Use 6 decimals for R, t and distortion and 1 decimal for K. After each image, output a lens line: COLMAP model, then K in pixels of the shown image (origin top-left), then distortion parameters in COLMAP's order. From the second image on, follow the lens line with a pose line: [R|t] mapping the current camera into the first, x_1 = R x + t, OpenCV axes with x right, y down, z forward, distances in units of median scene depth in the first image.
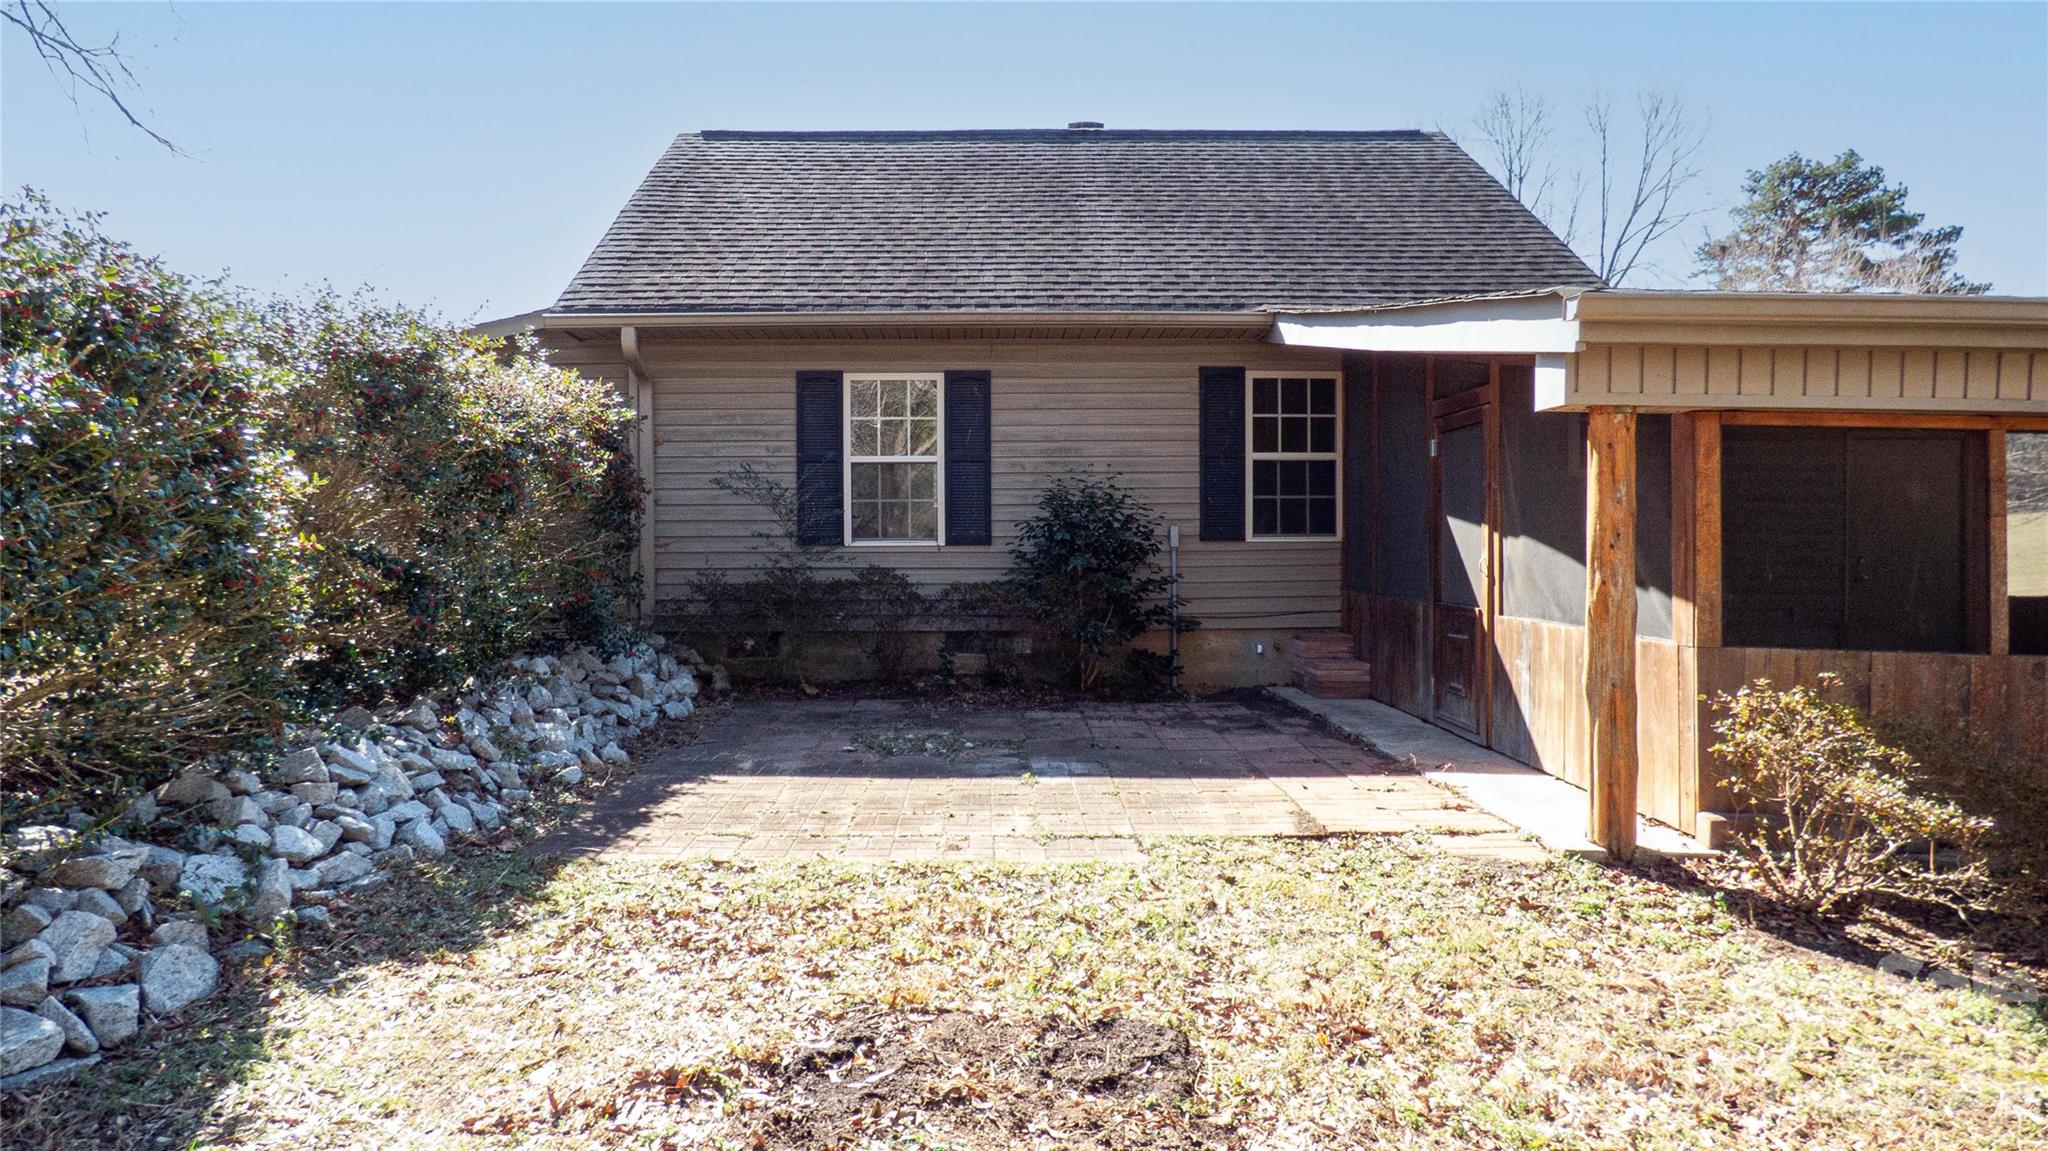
lens RADIAL K [[1242.2, 0, 1017.6], [0, 1242.2, 570.7], [0, 0, 1]] dist [-0.065238, 0.070093]
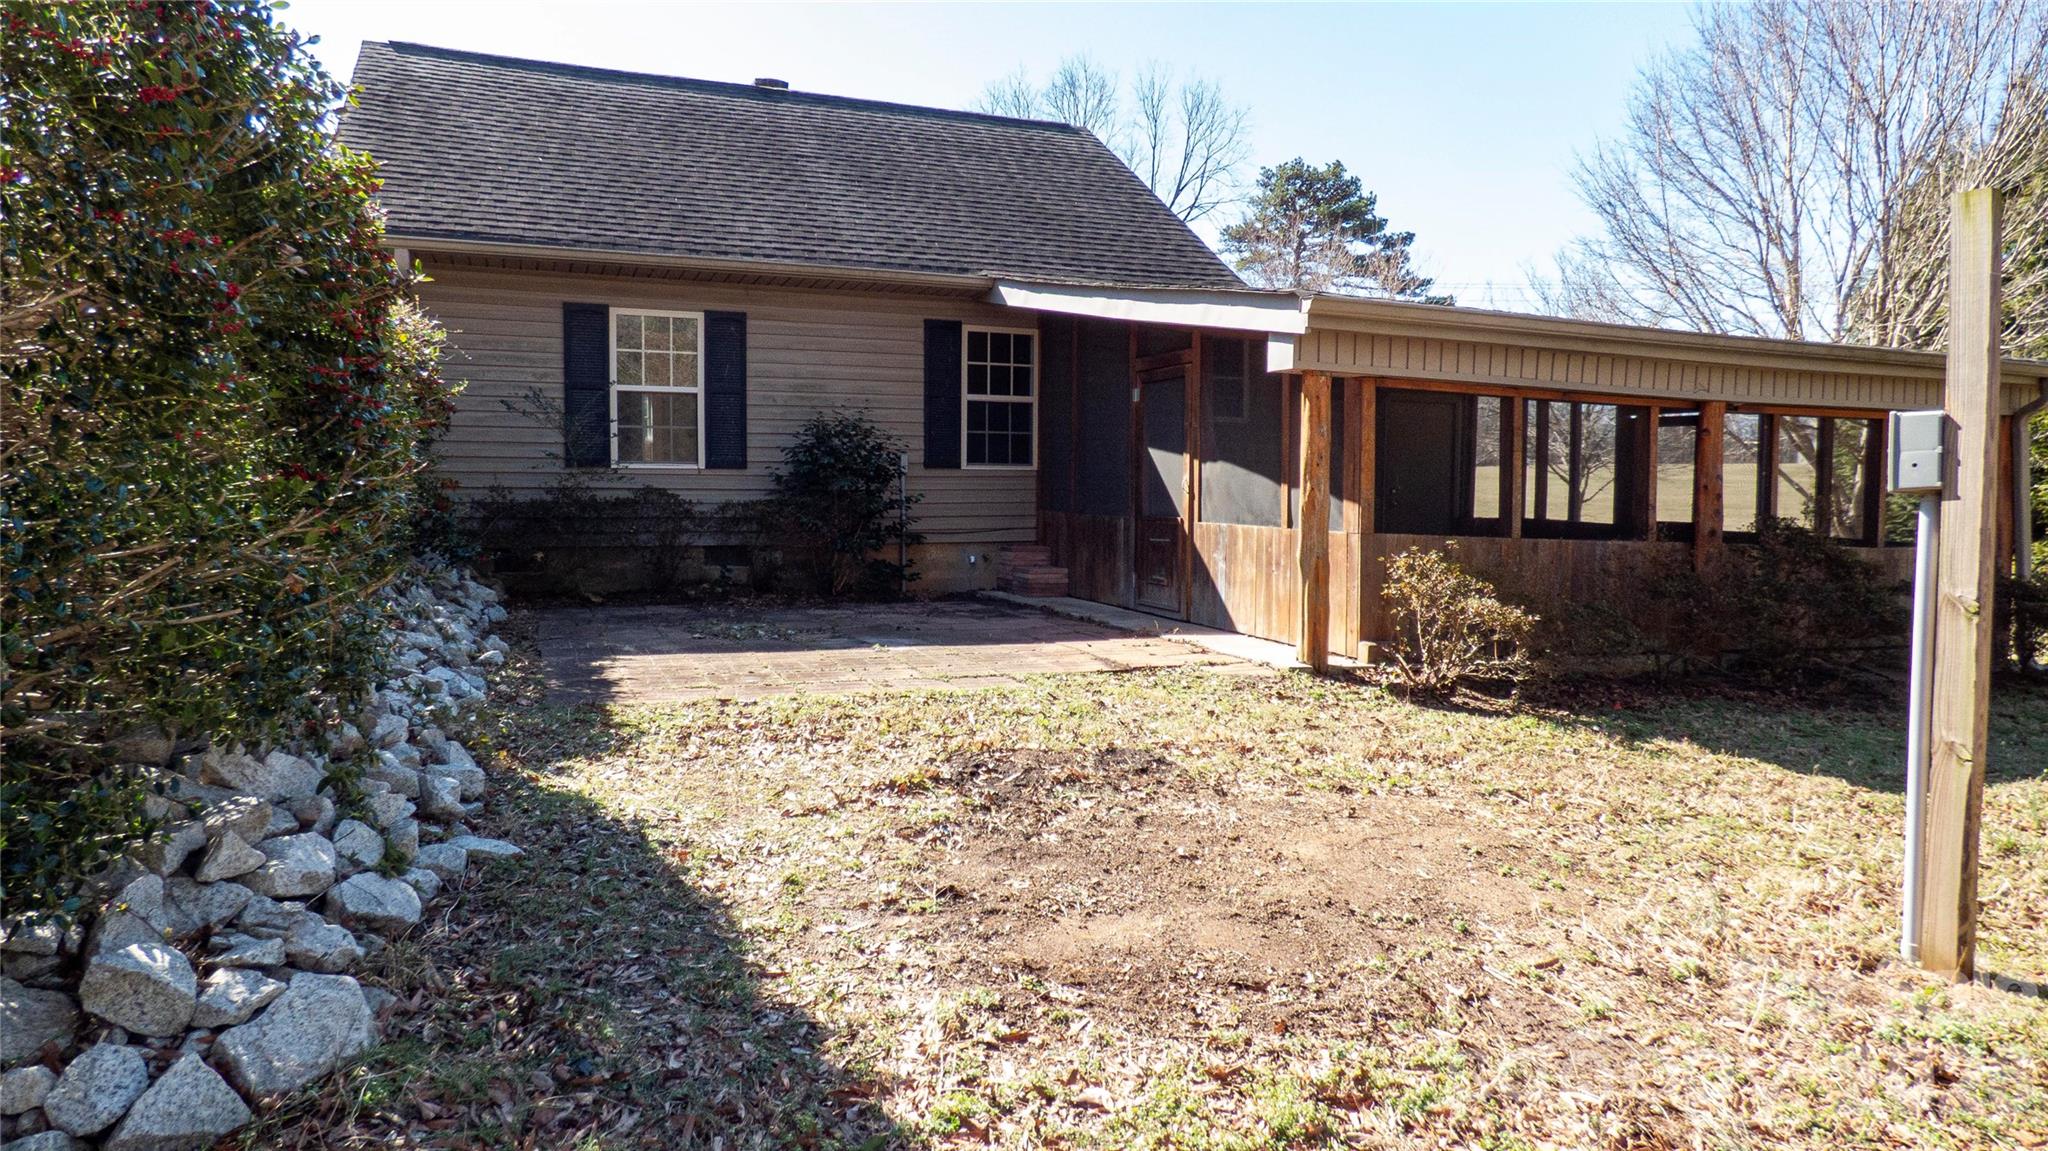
lens RADIAL K [[1256.3, 0, 1024.0], [0, 1256.3, 575.5], [0, 0, 1]] dist [-0.083513, 0.131202]
pose [[0.931392, -0.014921, 0.363712, -0.201544], [-0.002336, 0.998894, 0.046962, 0.021905], [-0.364011, -0.044590, 0.930327, -0.147306]]
